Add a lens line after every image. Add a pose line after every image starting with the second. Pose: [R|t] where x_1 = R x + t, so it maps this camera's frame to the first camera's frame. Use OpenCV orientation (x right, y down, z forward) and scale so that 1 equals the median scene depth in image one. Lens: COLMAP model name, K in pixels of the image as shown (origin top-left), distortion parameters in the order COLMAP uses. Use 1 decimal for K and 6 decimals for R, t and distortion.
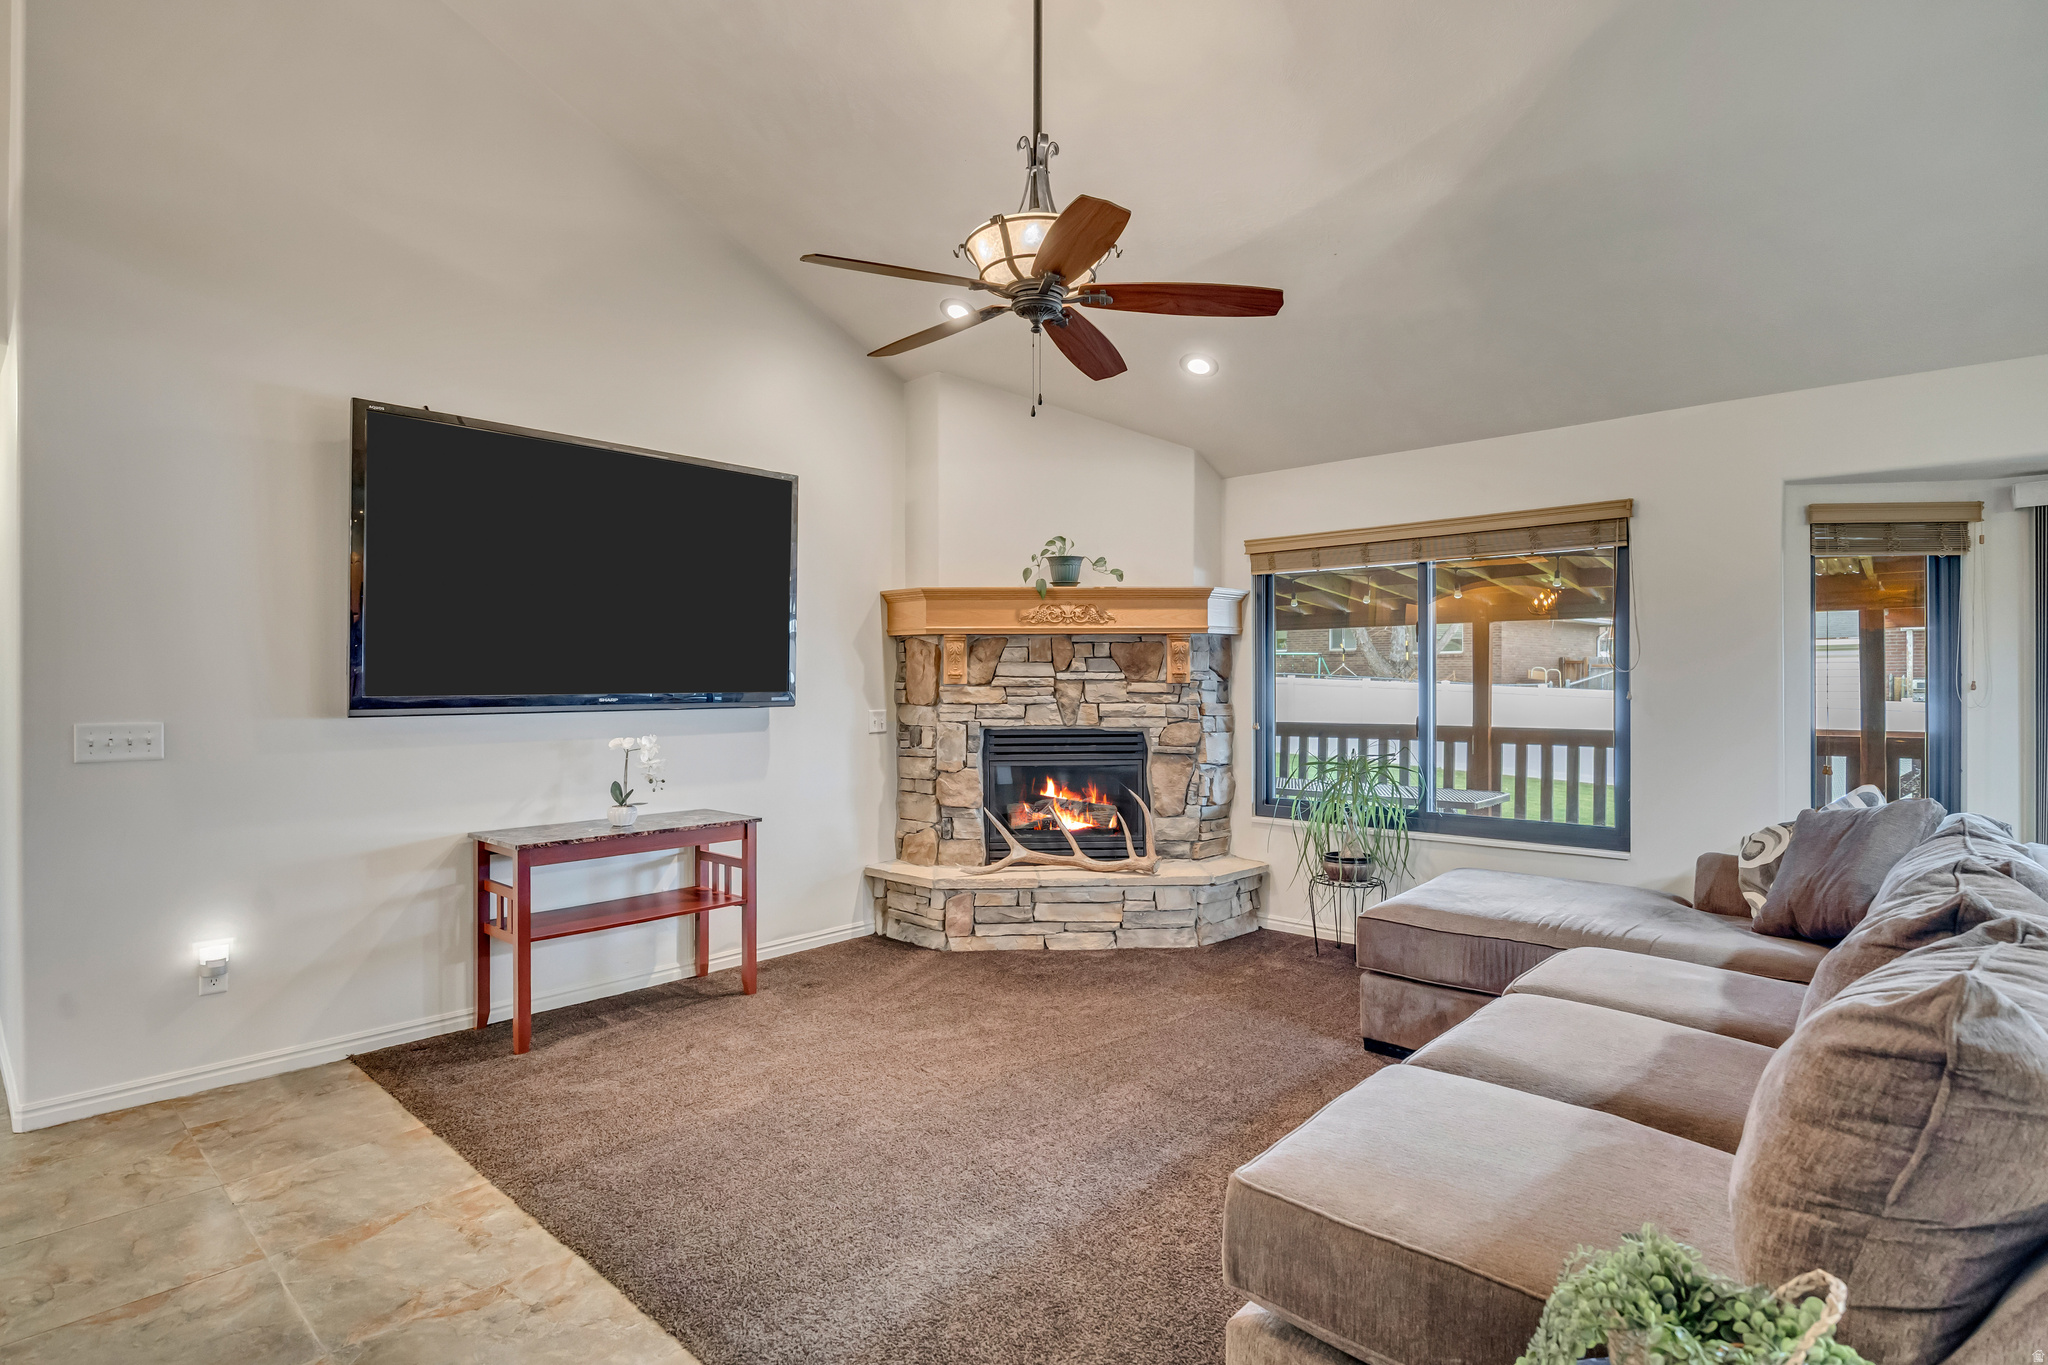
lens RADIAL K [[1029.6, 0, 1024.0], [0, 1029.6, 682.5], [0, 0, 1]] dist [-0.001095, -0.000038]
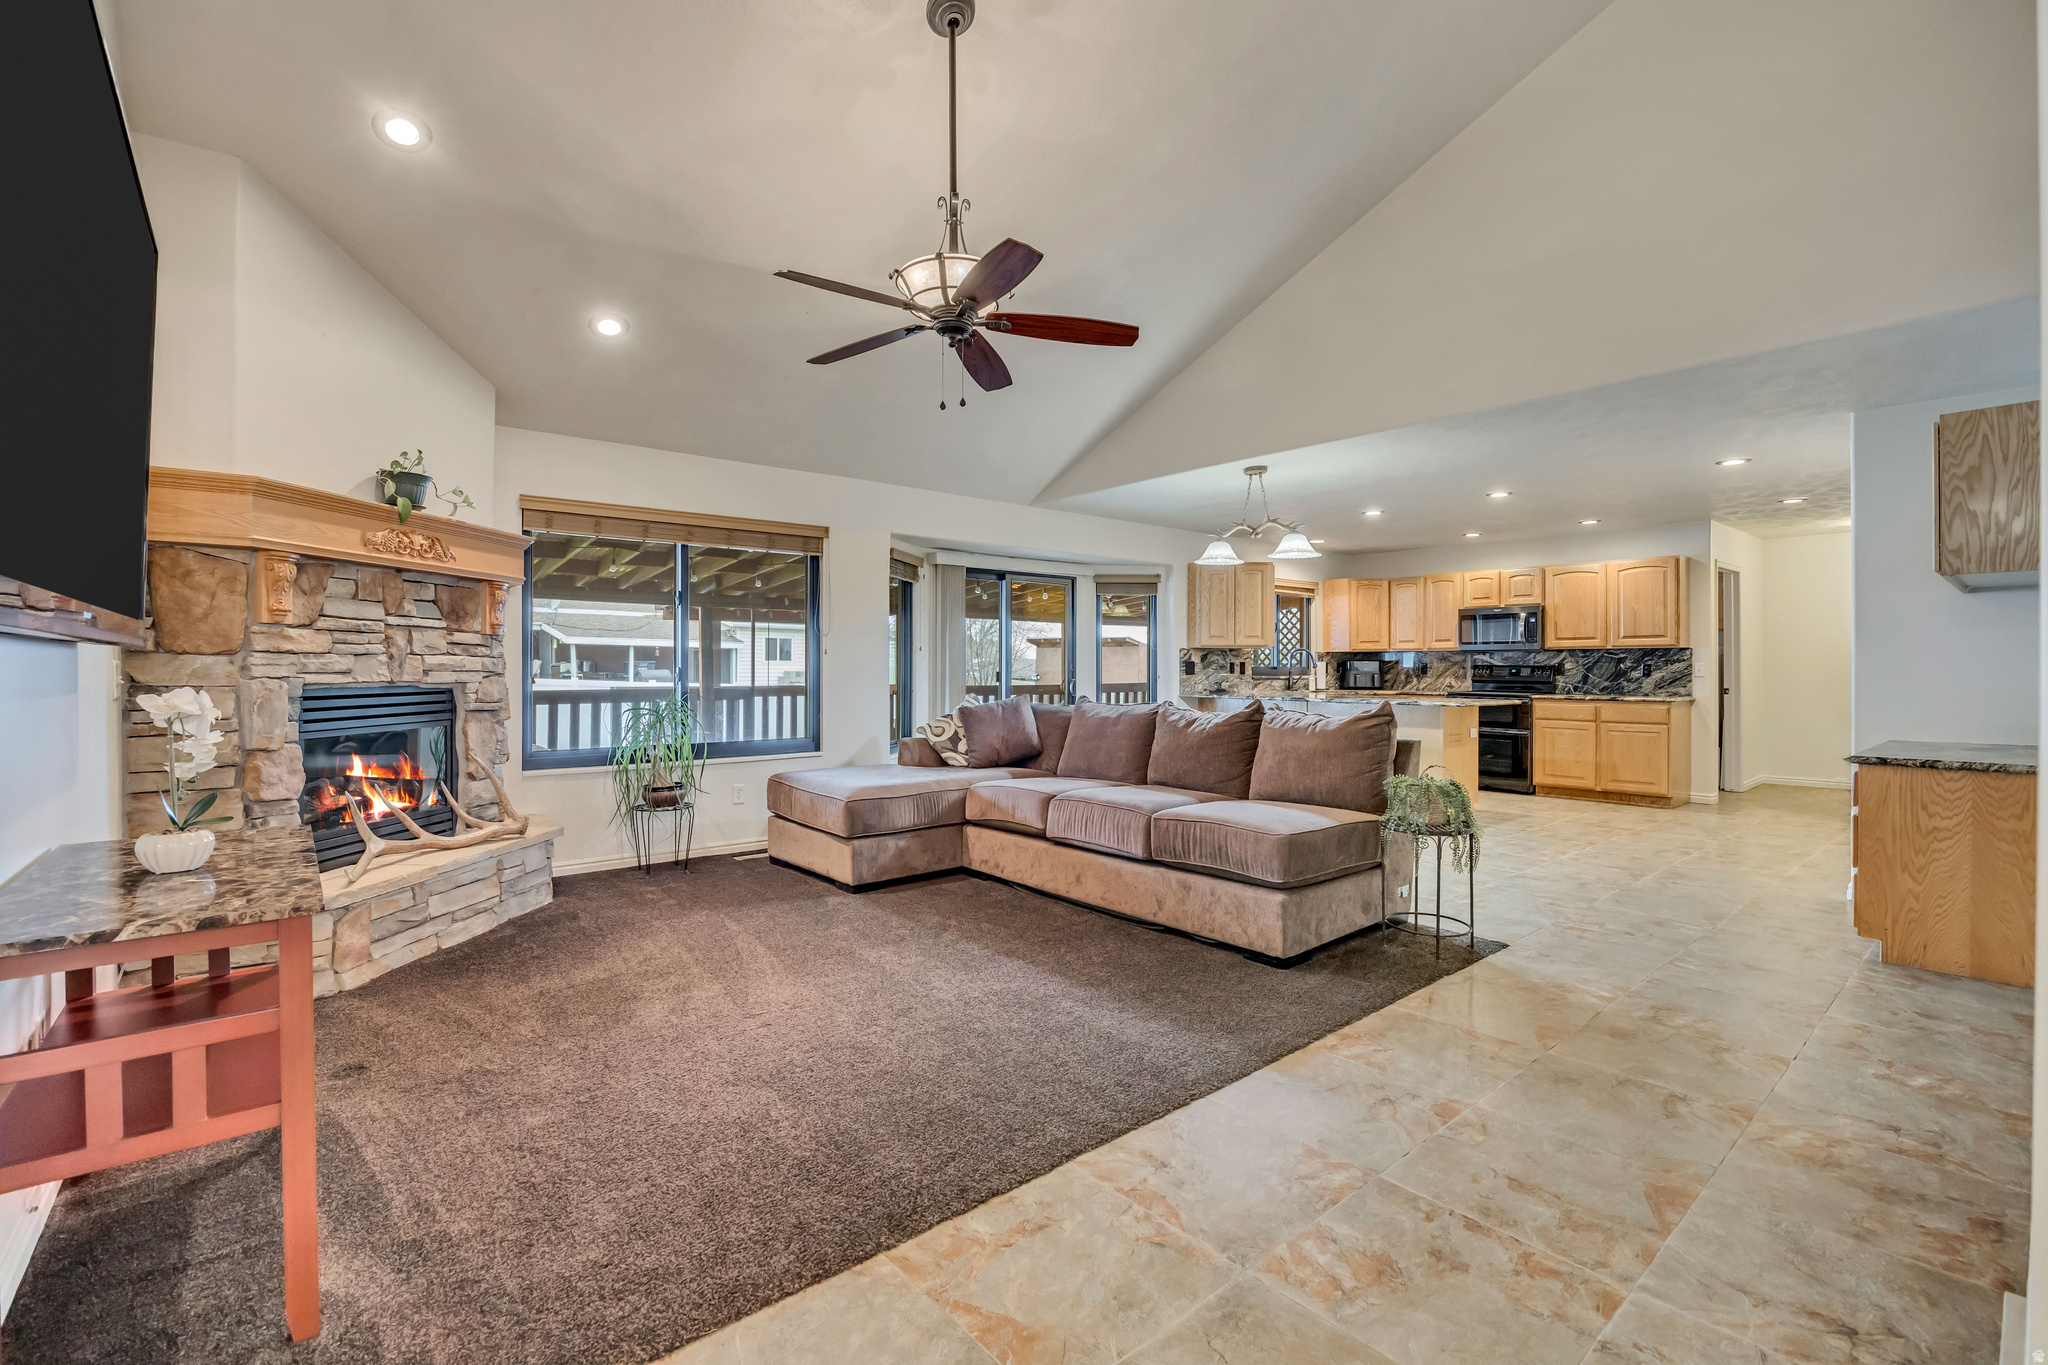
lens RADIAL K [[887.9, 0, 1017.5], [0, 887.9, 674.1], [0, 0, 1]] dist [-0.014299, -0.000456]
pose [[0.135224, -0.005517, 0.990800, -0.585236], [0.005684, 0.999972, 0.004792, 0.035648], [-0.990799, 0.004984, 0.135252, 0.424473]]
